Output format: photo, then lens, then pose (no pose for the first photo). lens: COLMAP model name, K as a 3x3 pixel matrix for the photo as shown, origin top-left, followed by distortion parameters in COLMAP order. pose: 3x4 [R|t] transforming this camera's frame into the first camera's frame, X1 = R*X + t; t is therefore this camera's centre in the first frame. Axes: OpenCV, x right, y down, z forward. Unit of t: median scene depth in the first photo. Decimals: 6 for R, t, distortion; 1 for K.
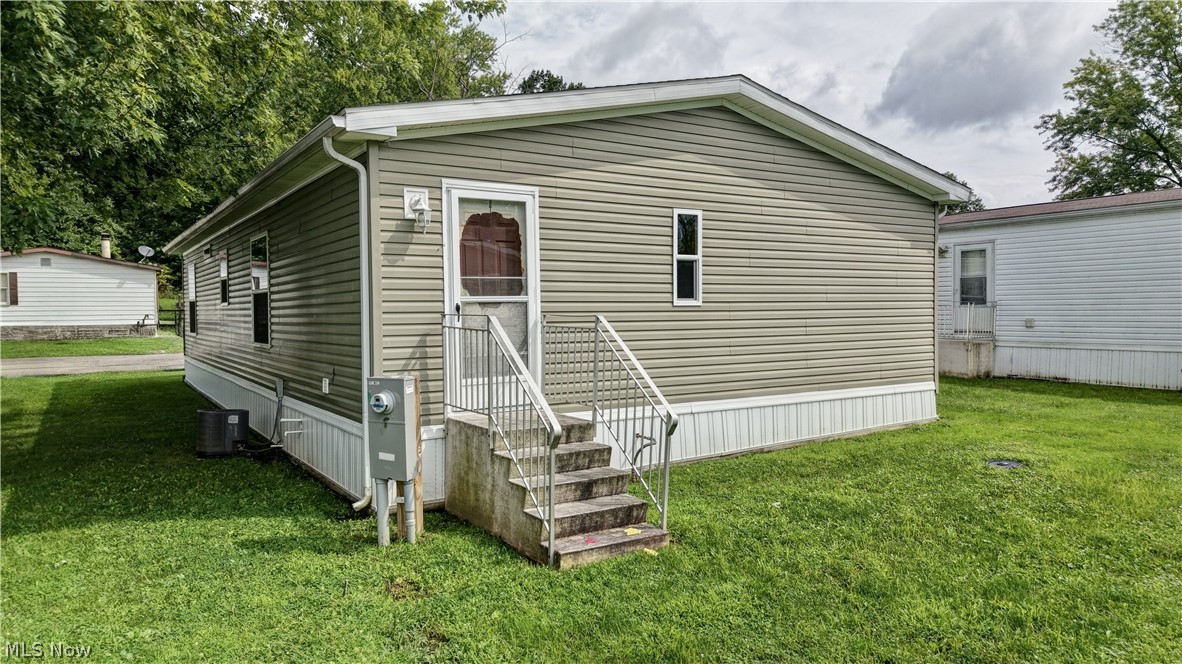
lens RADIAL K [[817.9, 0, 591.0], [0, 817.9, 332.0], [0, 0, 1]] dist [0.000502, 0.002216]
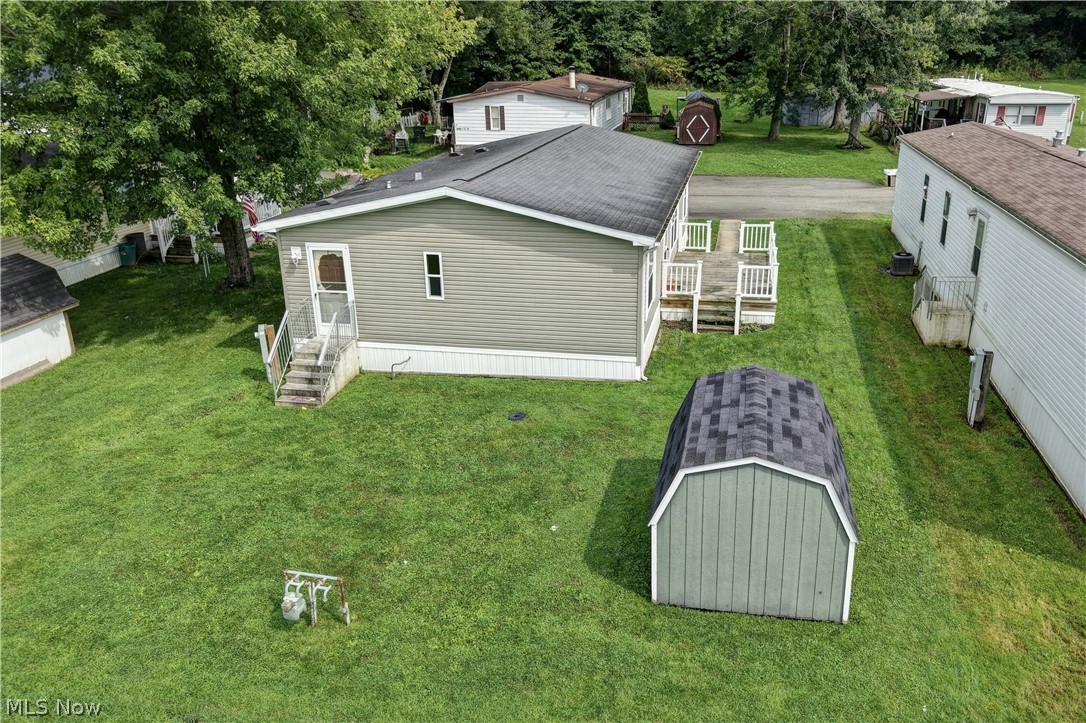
lens RADIAL K [[882.3, 0, 543.0], [0, 882.3, 361.5], [0, 0, 1]] dist [0.032487, 0.000529]
pose [[0.710676, 0.237980, -0.662046, 1.750993], [-0.013833, 0.945594, 0.325055, -0.587629], [0.703383, -0.221851, 0.675303, -0.287654]]
